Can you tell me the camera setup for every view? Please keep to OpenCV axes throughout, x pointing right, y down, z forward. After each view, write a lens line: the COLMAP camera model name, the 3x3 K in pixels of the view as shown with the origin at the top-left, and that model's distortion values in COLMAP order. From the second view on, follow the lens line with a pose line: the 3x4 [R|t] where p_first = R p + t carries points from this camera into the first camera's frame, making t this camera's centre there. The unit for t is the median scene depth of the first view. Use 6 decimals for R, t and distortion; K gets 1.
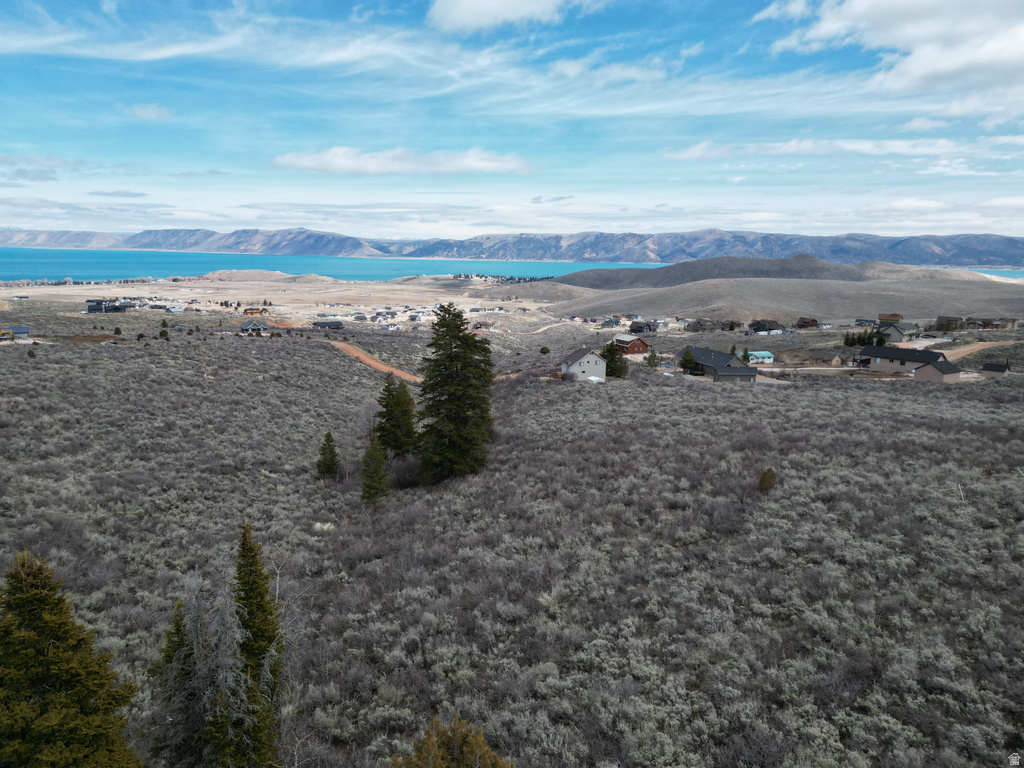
lens RADIAL K [[720.0, 0, 514.5], [0, 720.0, 377.3], [0, 0, 1]] dist [0.086213, -0.079909]
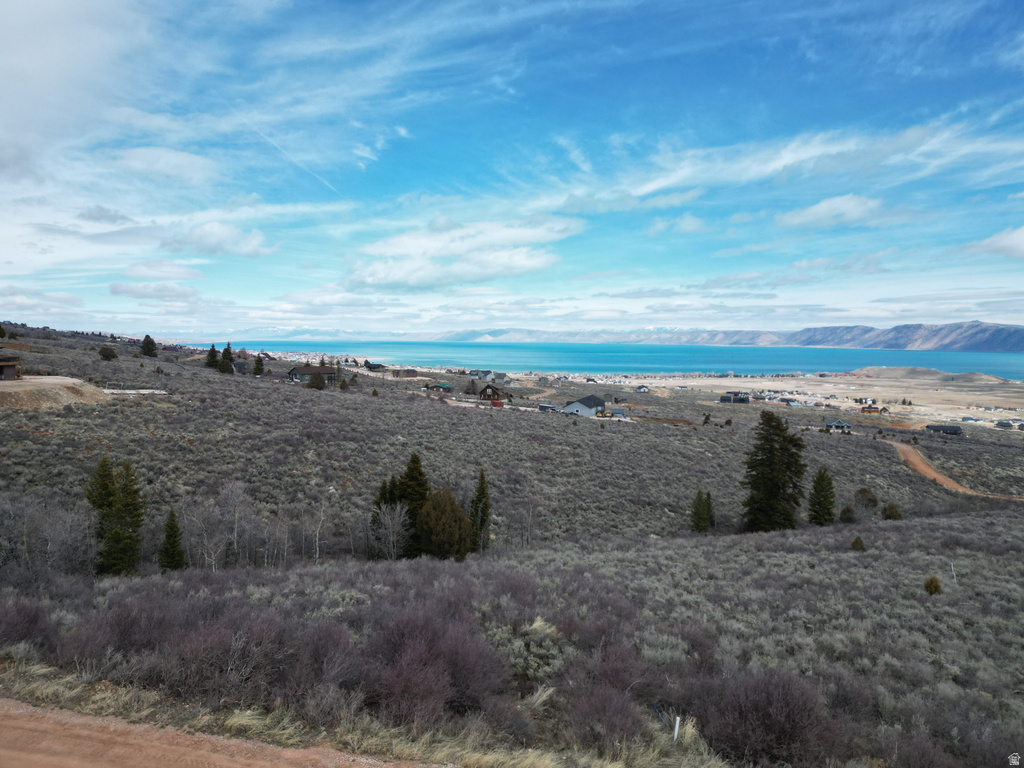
lens RADIAL K [[720.0, 0, 511.1], [0, 720.0, 381.9], [0, 0, 1]] dist [0.086213, -0.079909]
pose [[0.665901, 0.035767, -0.745182, 0.188005], [-0.127097, 0.989687, -0.066072, 0.001243], [0.735134, 0.138708, 0.663580, -0.098863]]
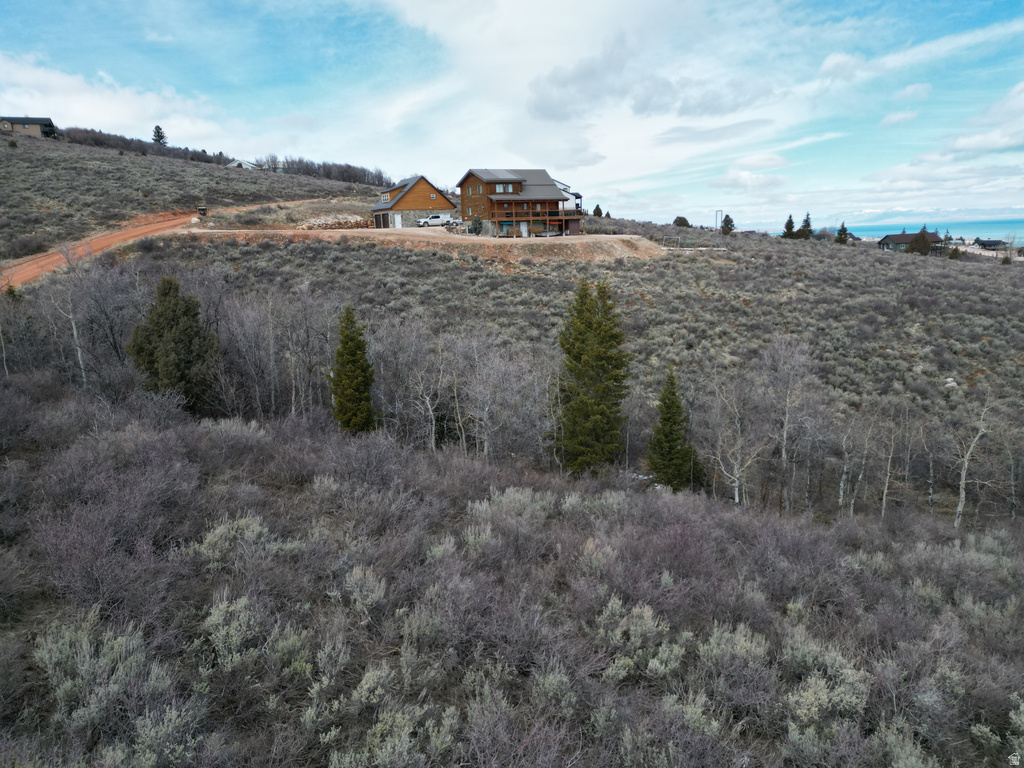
lens RADIAL K [[720.0, 0, 513.1], [0, 720.0, 374.6], [0, 0, 1]] dist [0.086213, -0.079909]
pose [[-0.019528, 0.175168, -0.984345, 0.085962], [-0.137176, 0.974753, 0.176182, 0.018565], [0.990354, 0.138469, 0.004994, -0.053510]]
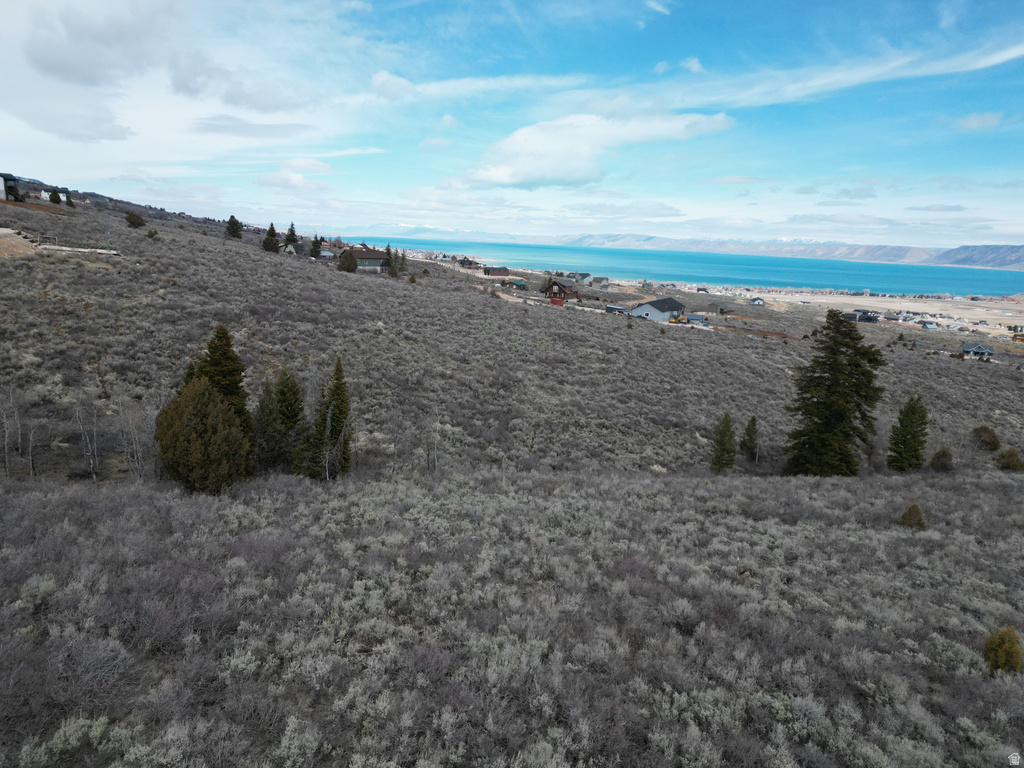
lens RADIAL K [[720.0, 0, 511.3], [0, 720.0, 382.7], [0, 0, 1]] dist [0.086213, -0.079909]
pose [[0.538449, 0.176090, -0.824054, 0.155277], [-0.186371, 0.978590, 0.087335, -0.001164], [0.821790, 0.106554, 0.559739, 0.017699]]
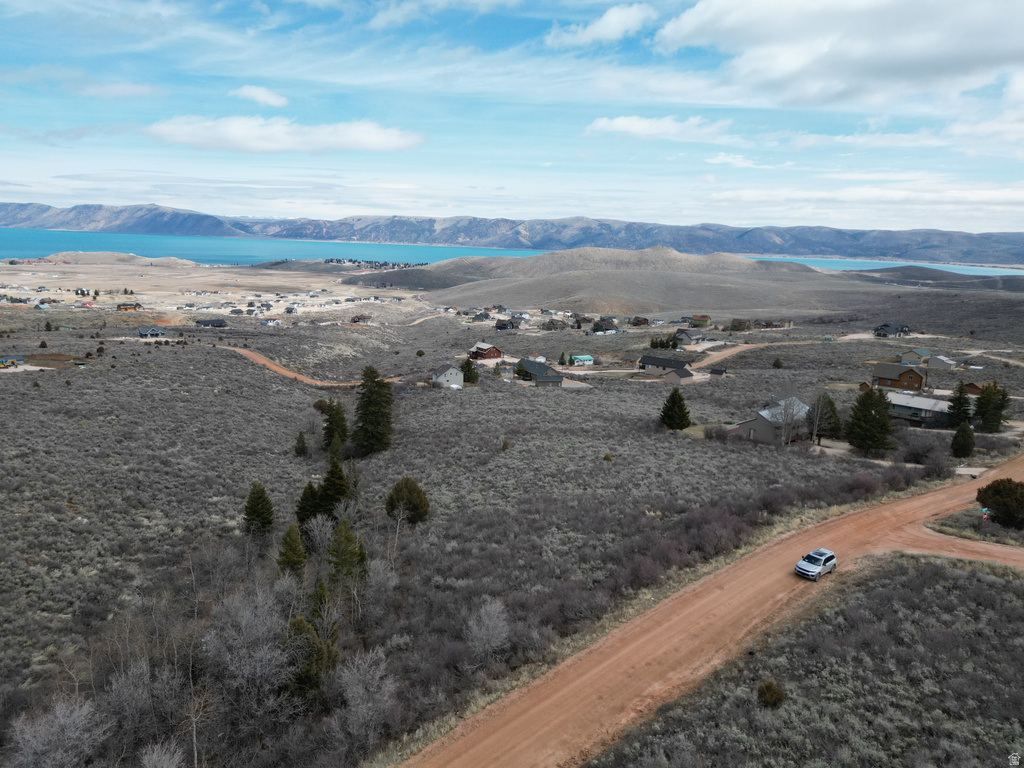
lens RADIAL K [[720.0, 0, 508.0], [0, 720.0, 383.3], [0, 0, 1]] dist [0.086213, -0.079909]
pose [[0.986823, -0.019844, 0.160584, -0.010691], [0.014827, 0.999366, 0.032380, -0.032526], [-0.161124, -0.029572, 0.986491, -0.300073]]
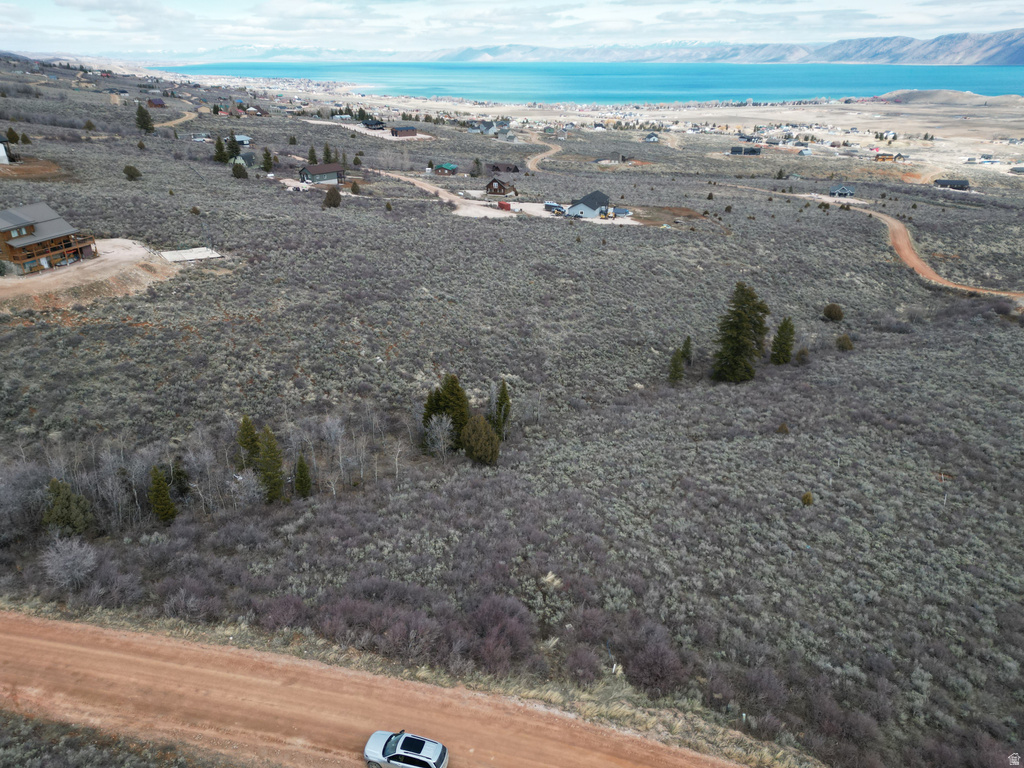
lens RADIAL K [[720.0, 0, 511.6], [0, 720.0, 382.8], [0, 0, 1]] dist [0.086213, -0.079909]
pose [[0.664756, 0.289238, -0.688797, 0.229785], [-0.117199, 0.950969, 0.286221, -0.088337], [0.737810, -0.109540, 0.666061, -0.159719]]
